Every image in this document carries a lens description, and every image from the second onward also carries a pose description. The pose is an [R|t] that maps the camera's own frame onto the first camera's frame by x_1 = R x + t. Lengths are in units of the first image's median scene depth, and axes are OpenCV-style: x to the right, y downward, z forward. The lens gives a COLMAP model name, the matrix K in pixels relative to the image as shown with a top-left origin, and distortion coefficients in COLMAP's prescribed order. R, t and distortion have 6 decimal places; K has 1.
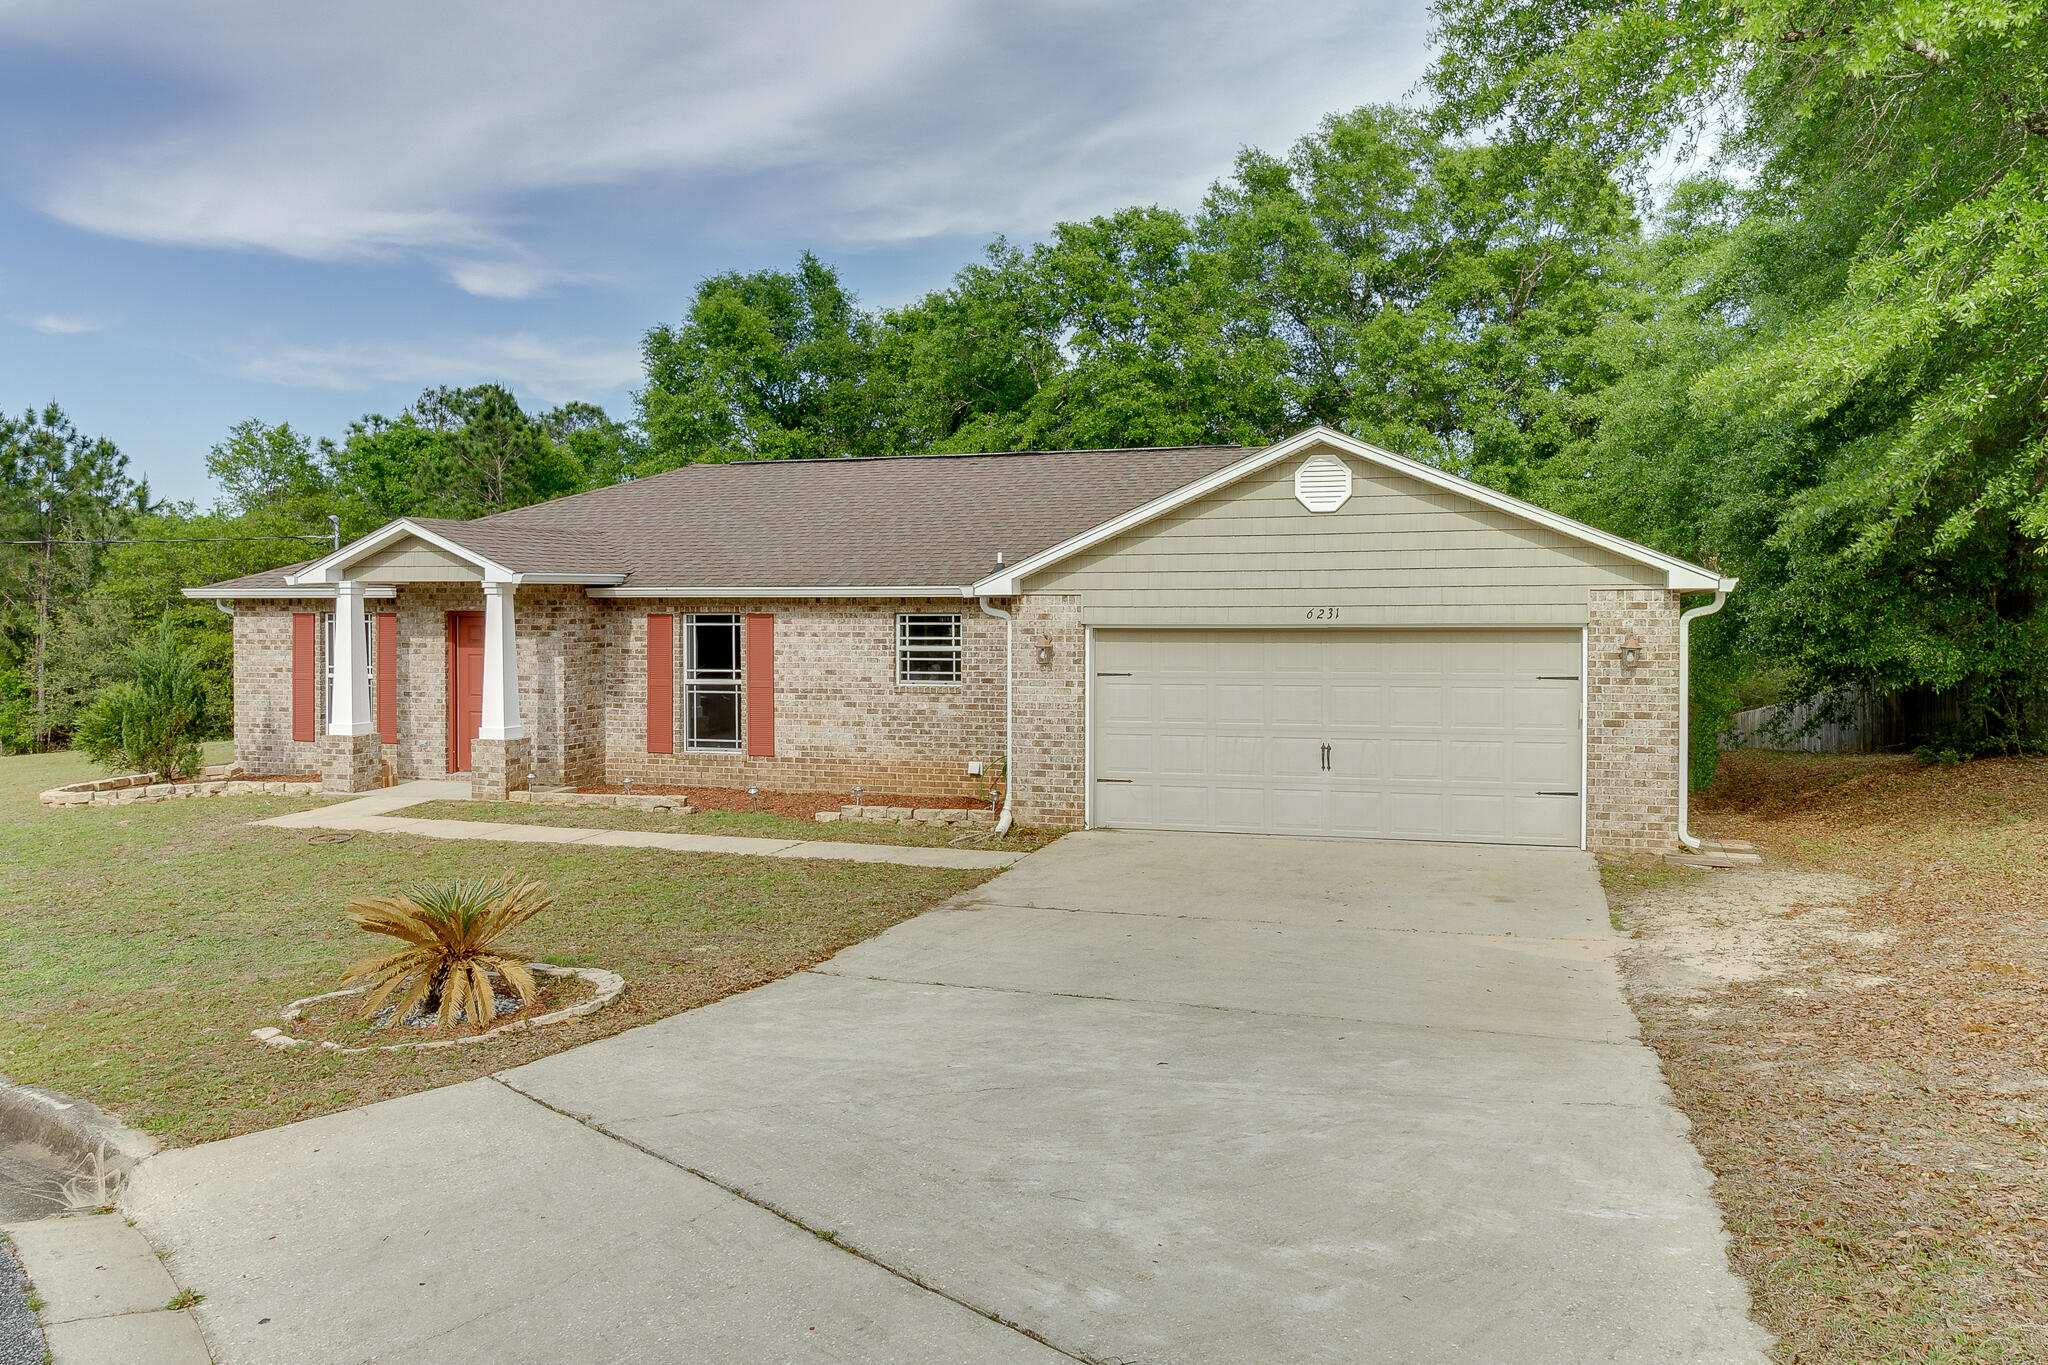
lens RADIAL K [[1569.8, 0, 1012.5], [0, 1569.8, 637.1], [0, 0, 1]] dist [0.019032, -0.013616]
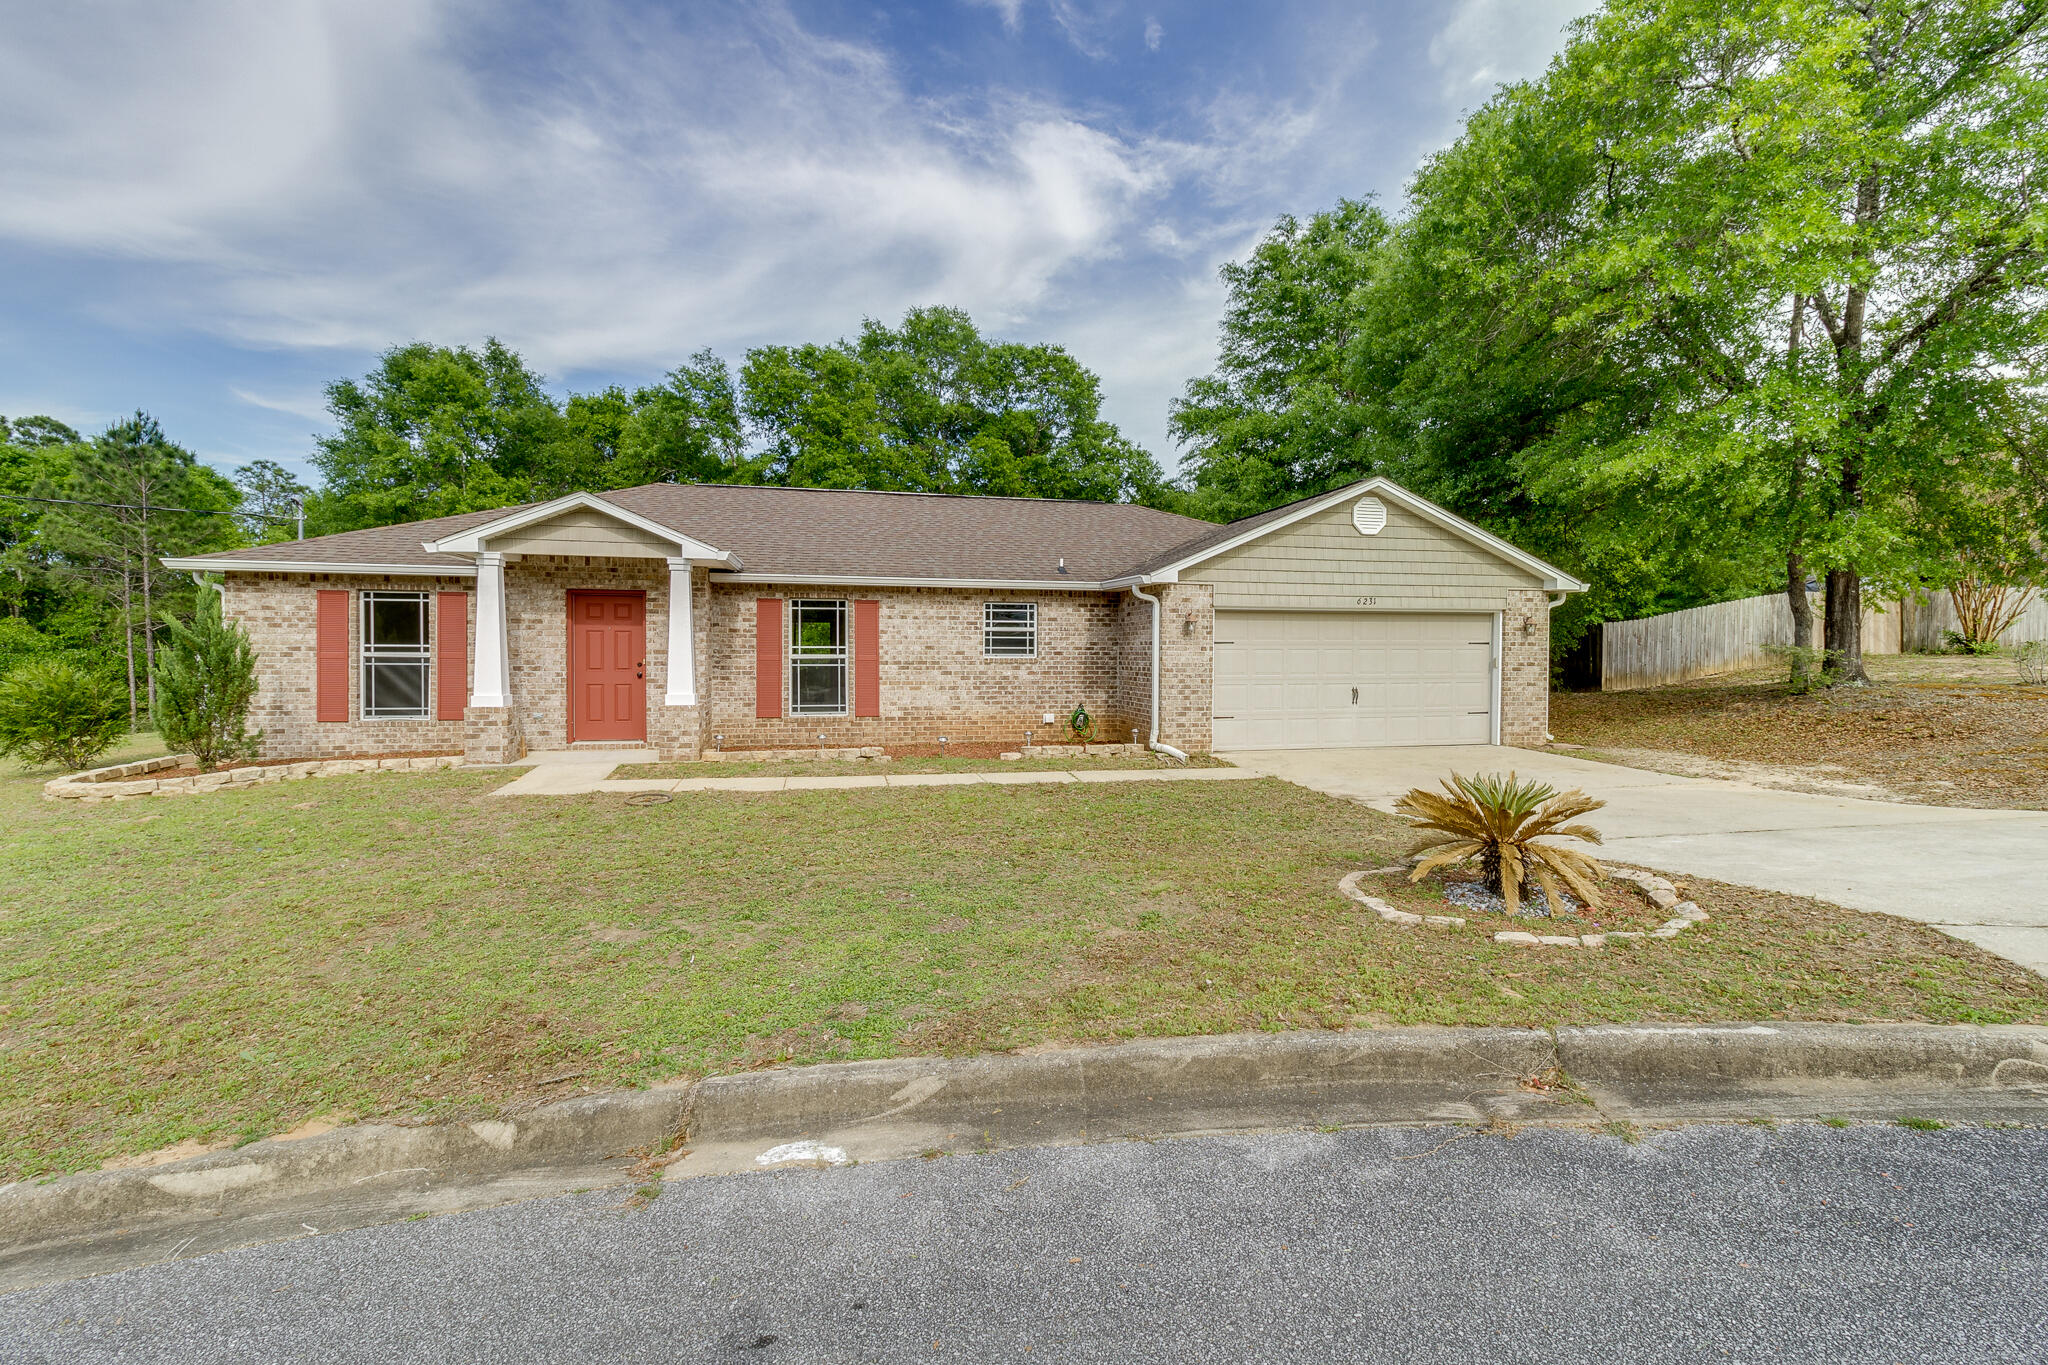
lens RADIAL K [[983.3, 0, 1049.8], [0, 983.3, 673.3], [0, 0, 1]] dist [0.003295, 0.000729]
pose [[0.842424, -0.006639, 0.538775, -0.467737], [0.003205, 0.999968, 0.007311, 0.038122], [-0.538806, -0.004433, 0.842418, 0.288544]]
